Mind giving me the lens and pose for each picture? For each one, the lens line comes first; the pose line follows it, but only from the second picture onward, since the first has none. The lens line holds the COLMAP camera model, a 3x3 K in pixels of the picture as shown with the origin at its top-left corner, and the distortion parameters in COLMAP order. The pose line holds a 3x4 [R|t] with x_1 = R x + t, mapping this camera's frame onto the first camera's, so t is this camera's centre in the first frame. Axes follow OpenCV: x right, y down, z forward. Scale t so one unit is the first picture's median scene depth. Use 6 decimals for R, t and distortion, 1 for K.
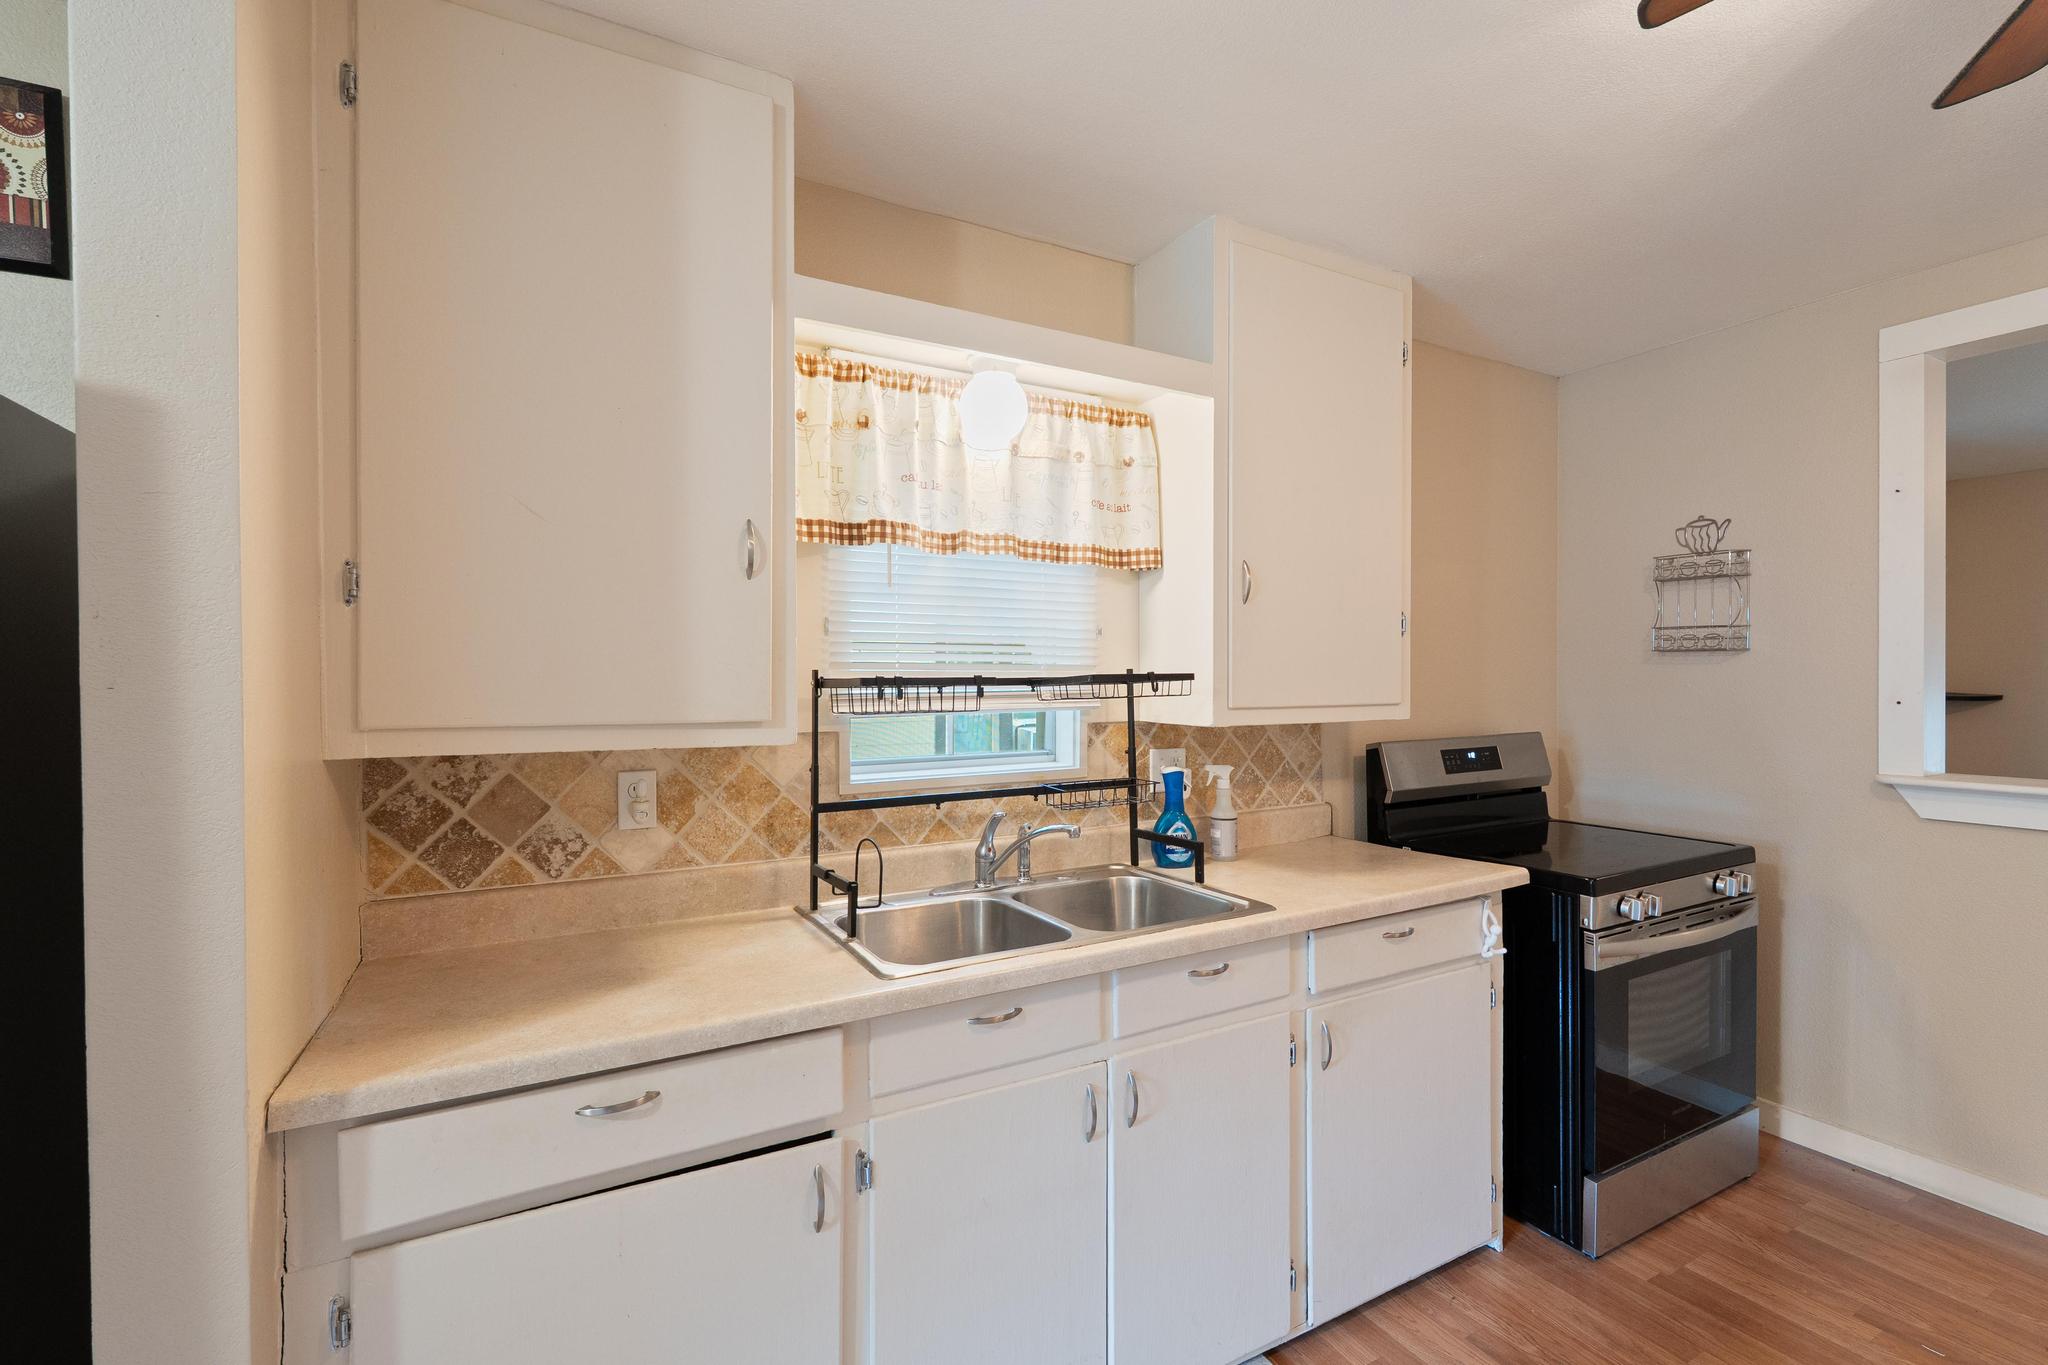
lens RADIAL K [[899.5, 0, 1012.3], [0, 899.5, 677.8], [0, 0, 1]] dist [-0.002812, 0.000967]
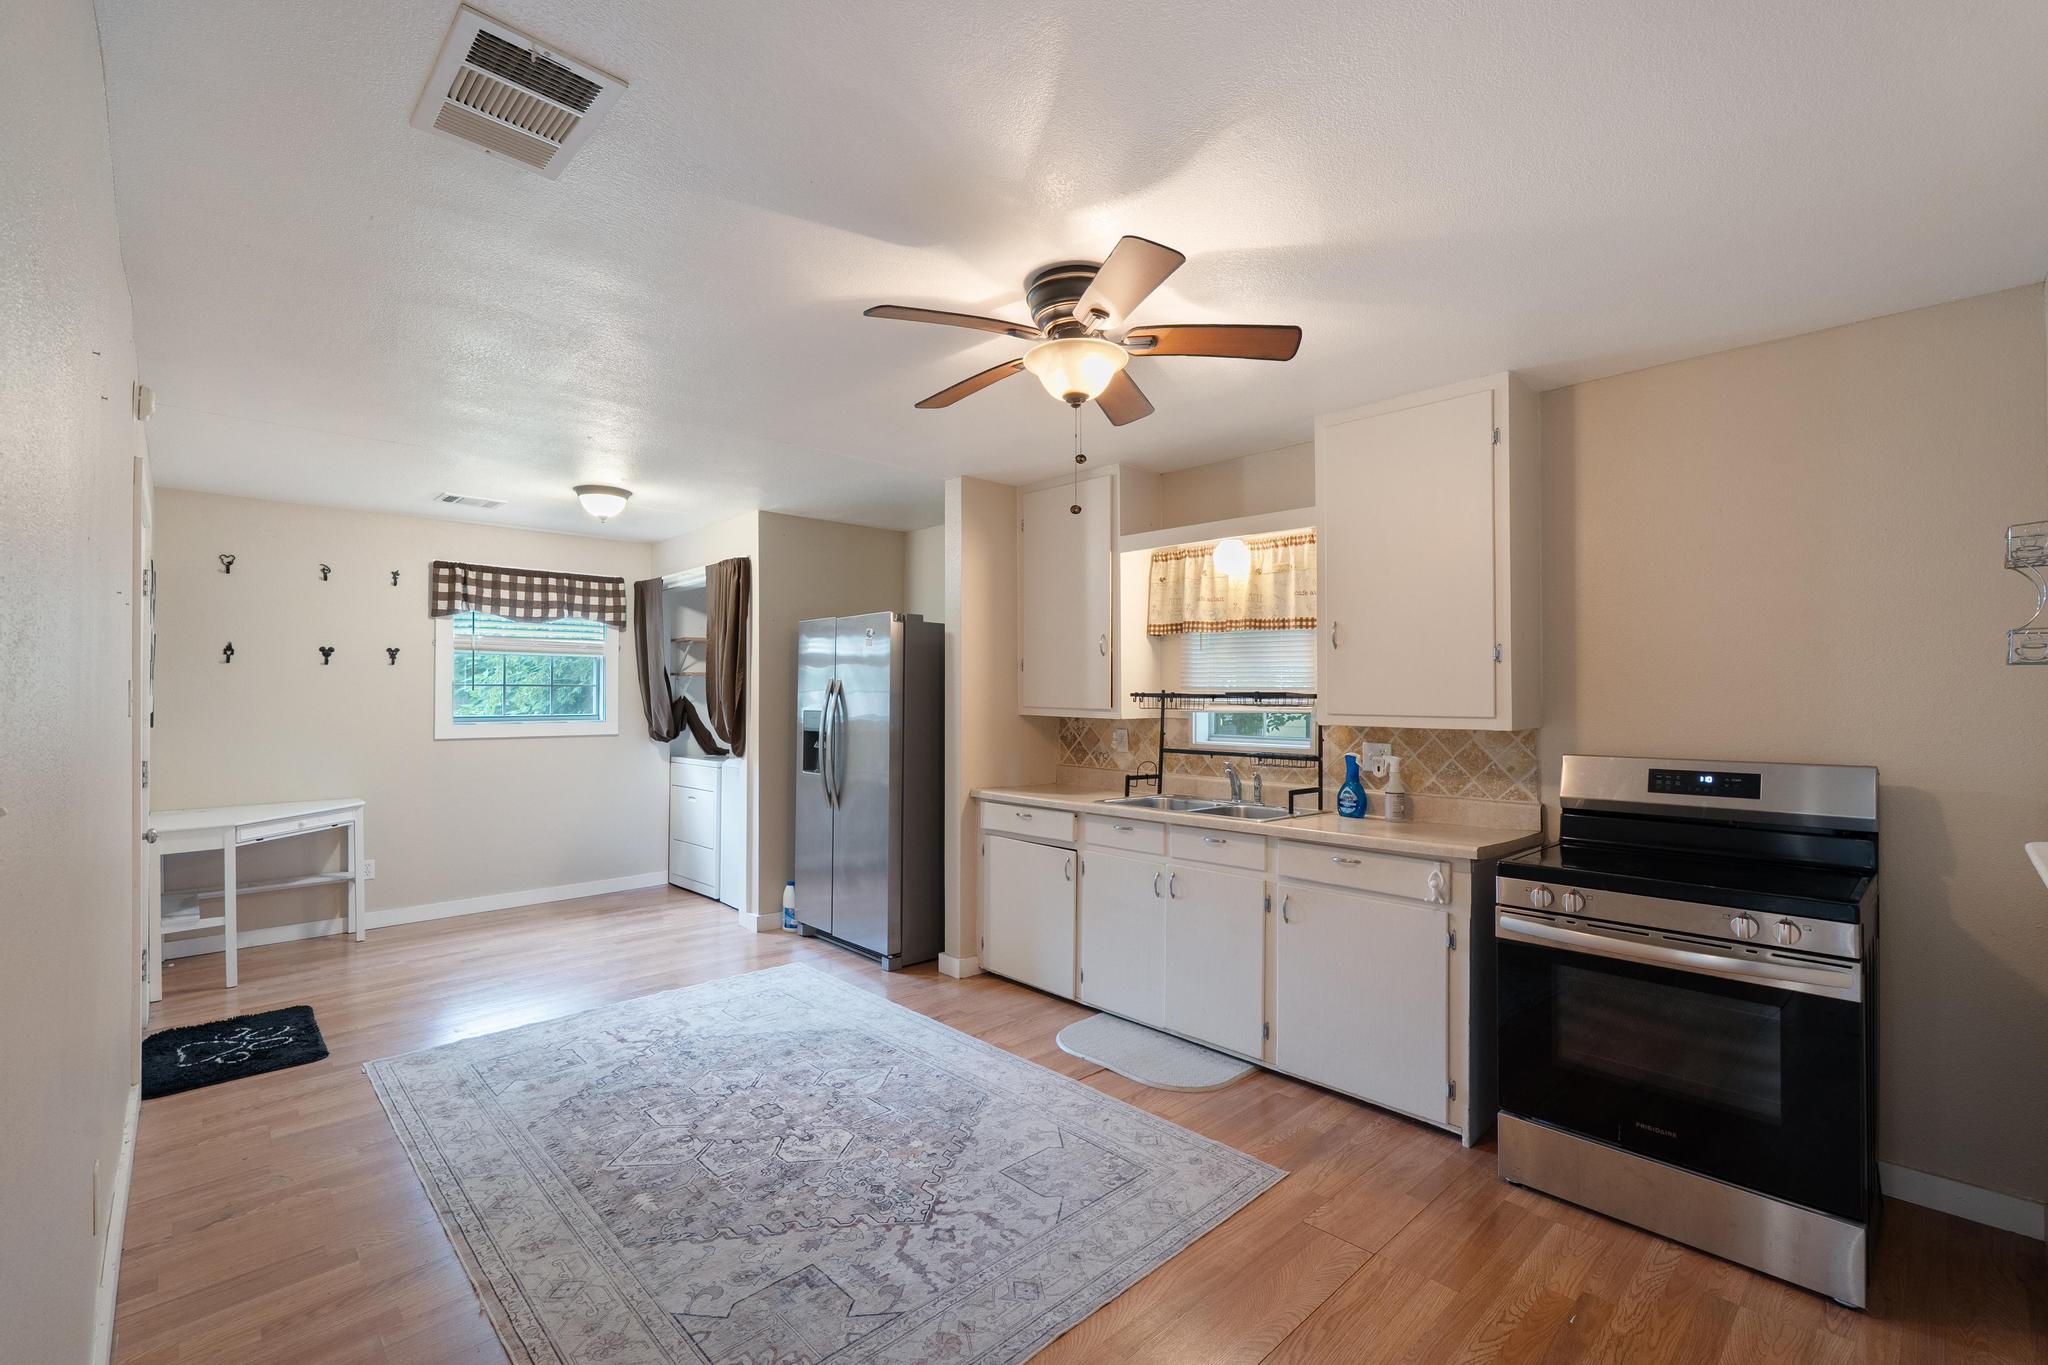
lens RADIAL K [[900.4, 0, 1031.4], [0, 900.4, 687.0], [0, 0, 1]] dist [-0.000603, 0.000001]
pose [[0.260216, -0.002597, -0.965547, 1.616261], [-0.008489, 0.999952, -0.004977, -0.001819], [0.965513, 0.009491, 0.260182, 0.065615]]
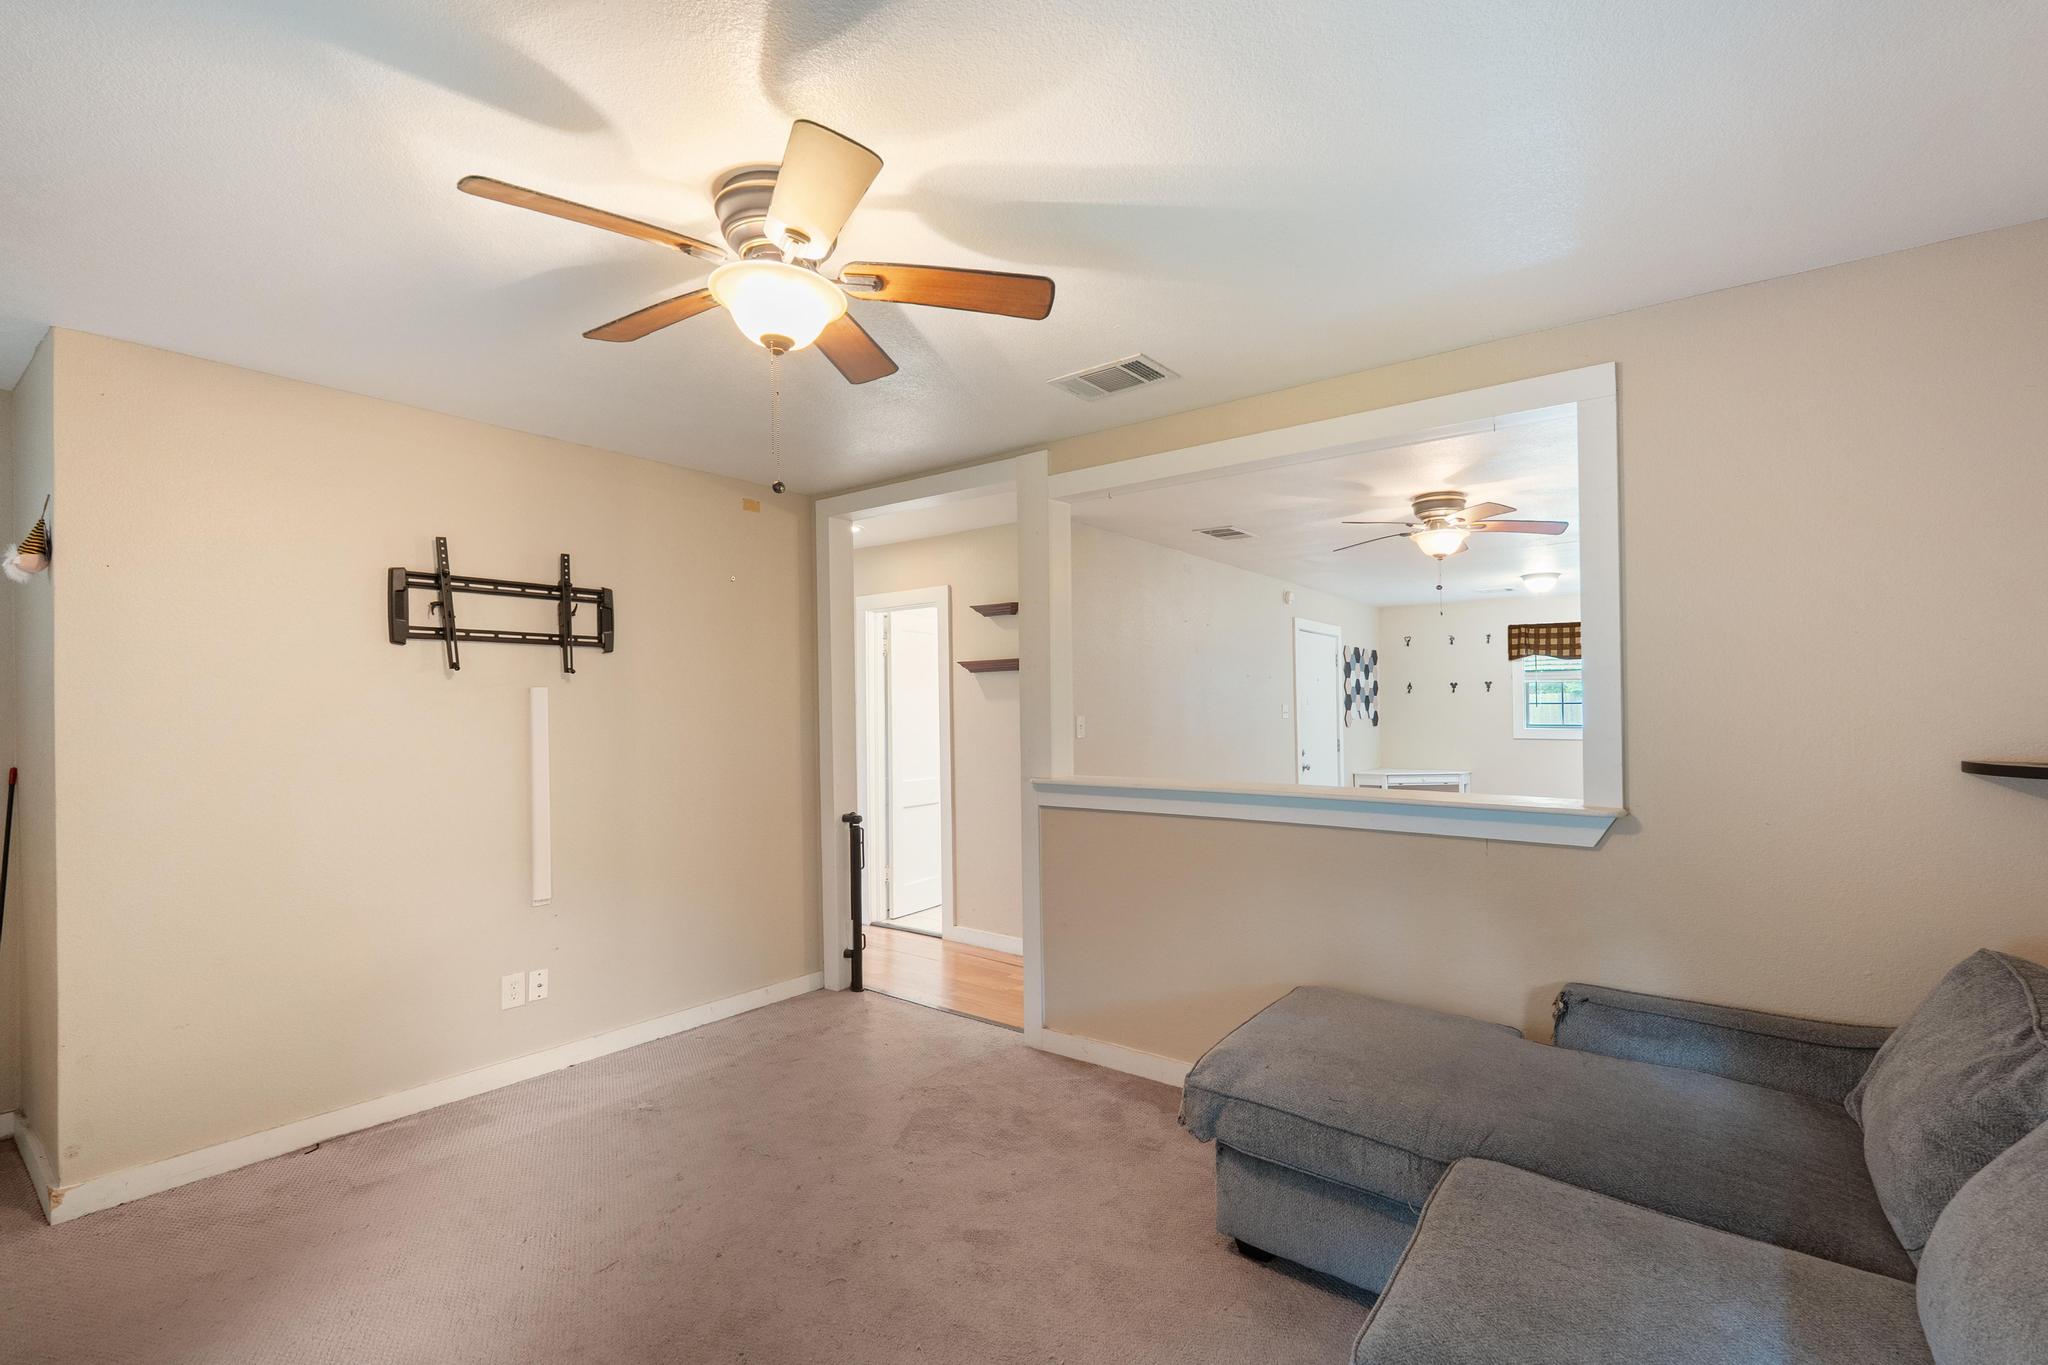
lens RADIAL K [[897.4, 0, 1028.4], [0, 897.4, 706.2], [0, 0, 1]] dist [-0.000798, -0.000017]
pose [[-0.915223, 0.003574, -0.402932, 2.299040], [0.002586, 0.999992, 0.002994, -0.012208], [0.402940, 0.001698, -0.915225, 1.892540]]
